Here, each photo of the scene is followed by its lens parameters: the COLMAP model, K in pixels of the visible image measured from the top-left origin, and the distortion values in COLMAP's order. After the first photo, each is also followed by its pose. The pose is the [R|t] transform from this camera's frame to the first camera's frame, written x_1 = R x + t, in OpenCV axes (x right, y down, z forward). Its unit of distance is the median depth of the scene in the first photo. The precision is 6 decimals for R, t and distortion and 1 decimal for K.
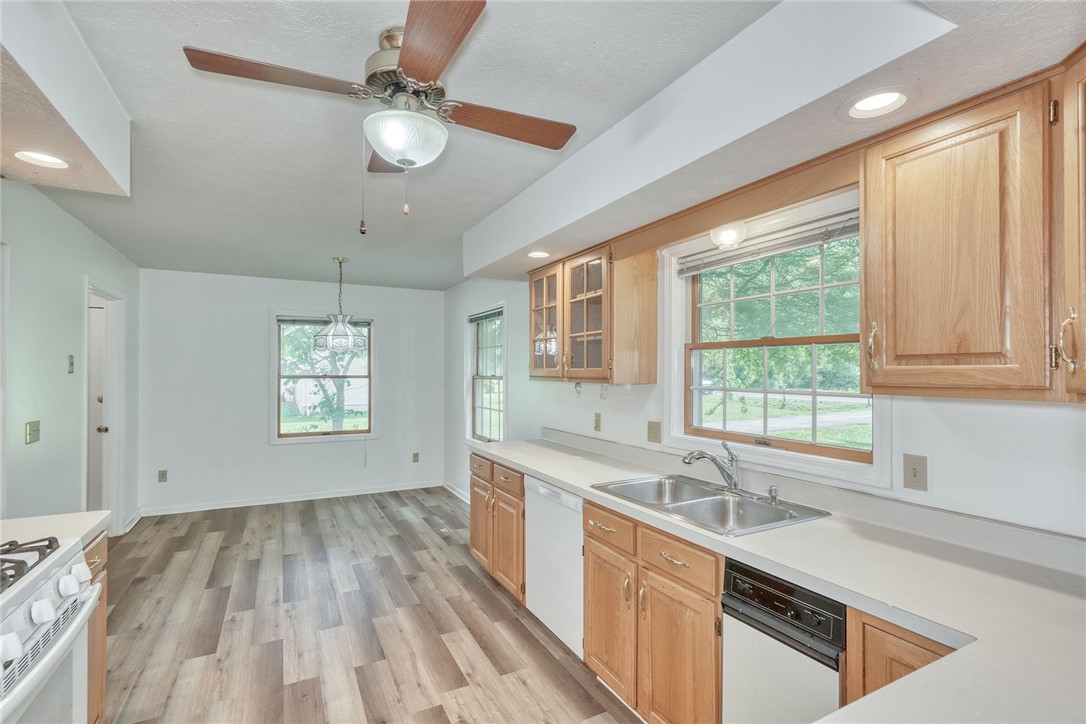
lens RADIAL K [[497.2, 0, 537.6], [0, 497.2, 364.0], [0, 0, 1]] dist [-0.004473, 0.001429]
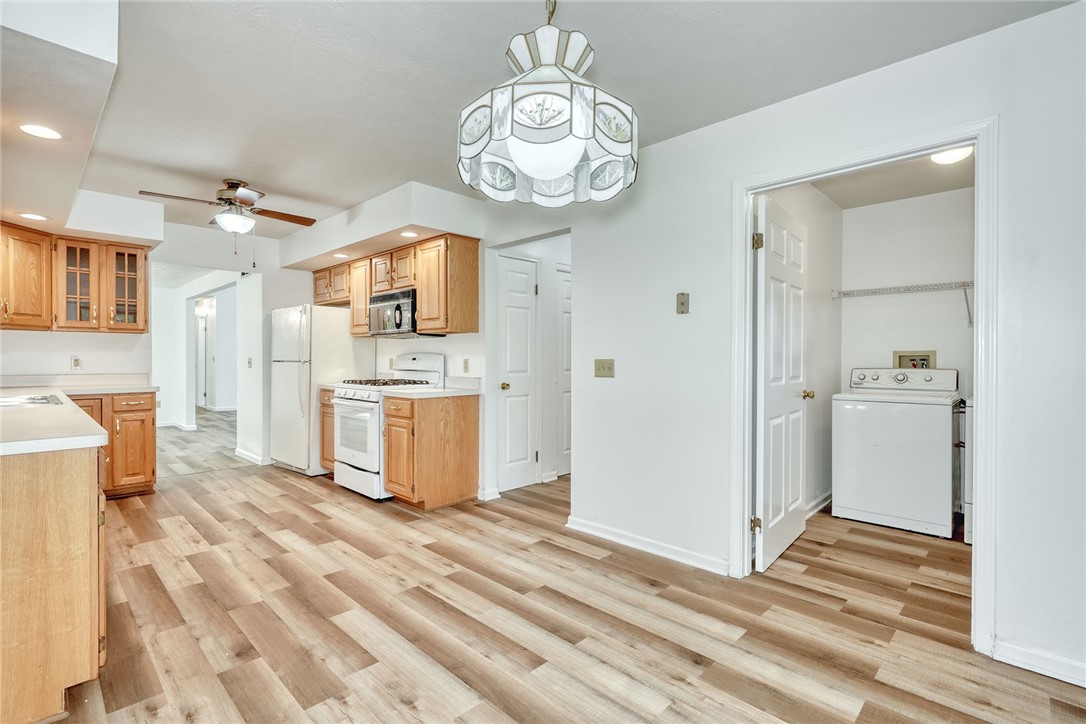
lens RADIAL K [[504.3, 0, 539.3], [0, 504.3, 362.8], [0, 0, 1]] dist [-0.001797, 0.000746]
pose [[-0.949789, -0.002201, -0.312883, -0.448469], [-0.000105, 0.999977, -0.006716, 0.119884], [0.312891, -0.006346, -0.949768, 1.891547]]
